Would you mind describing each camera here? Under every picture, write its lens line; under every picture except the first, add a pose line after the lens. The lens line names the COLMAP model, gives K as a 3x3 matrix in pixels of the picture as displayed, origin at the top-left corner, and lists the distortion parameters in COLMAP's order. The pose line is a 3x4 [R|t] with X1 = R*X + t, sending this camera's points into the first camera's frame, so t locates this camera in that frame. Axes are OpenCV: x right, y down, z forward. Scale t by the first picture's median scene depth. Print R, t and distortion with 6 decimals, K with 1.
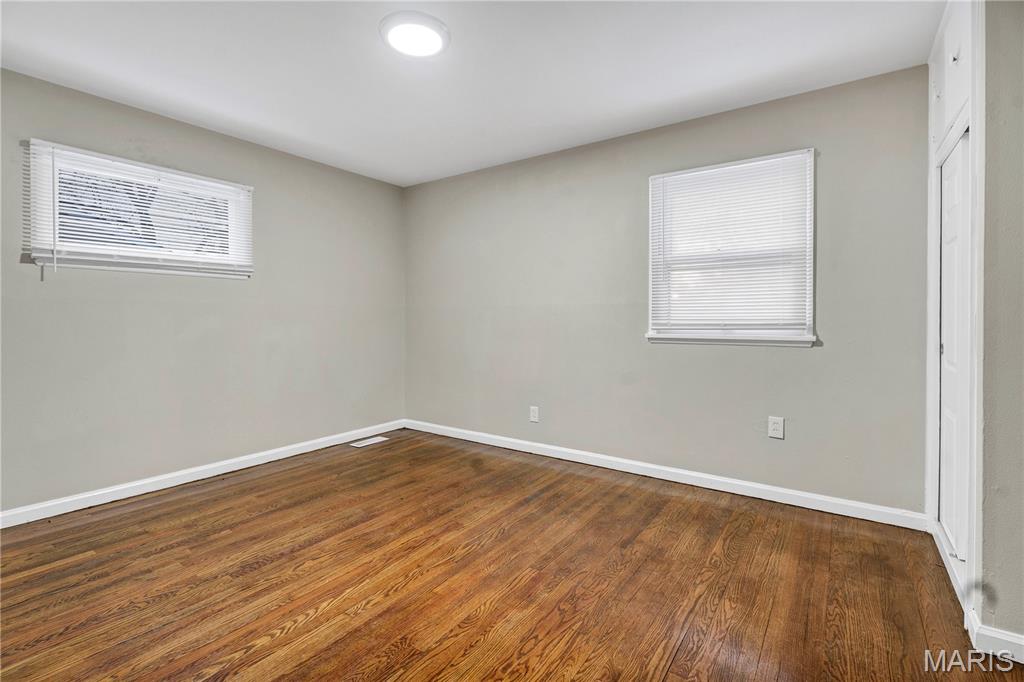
lens RADIAL K [[469.6, 0, 510.6], [0, 469.6, 318.7], [0, 0, 1]] dist [-0.000995, 0.000133]
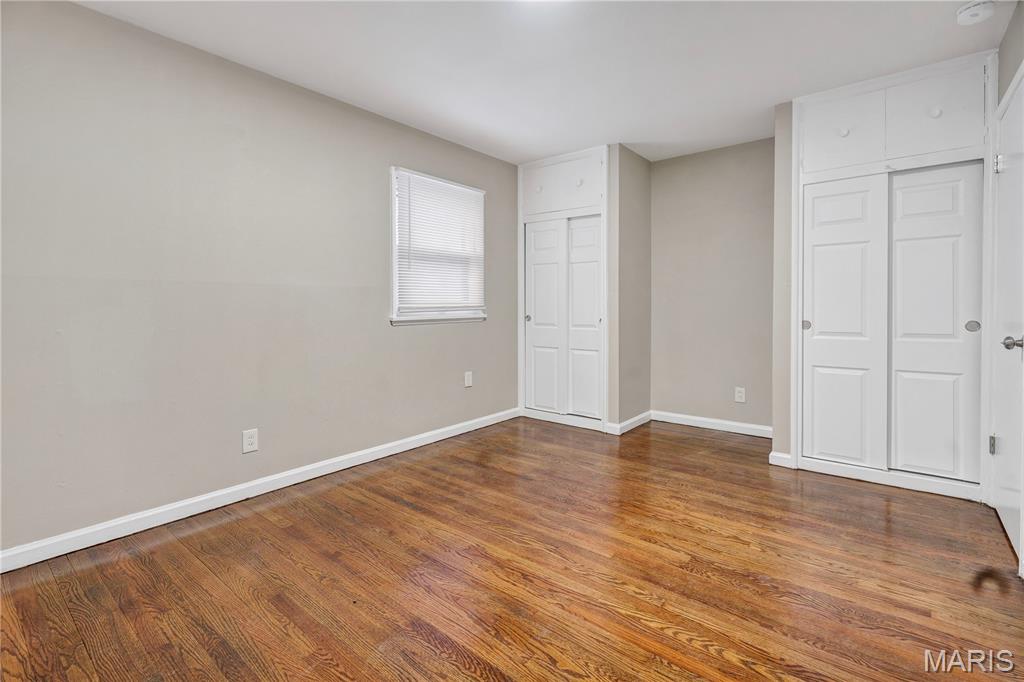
lens RADIAL K [[464.0, 0, 511.2], [0, 464.0, 309.3], [0, 0, 1]] dist [0.002562, 0.000244]
pose [[0.063052, -0.010373, 0.997956, -0.906542], [0.003282, 0.999943, 0.010186, 0.006805], [-0.998005, 0.002633, 0.063083, 0.859732]]
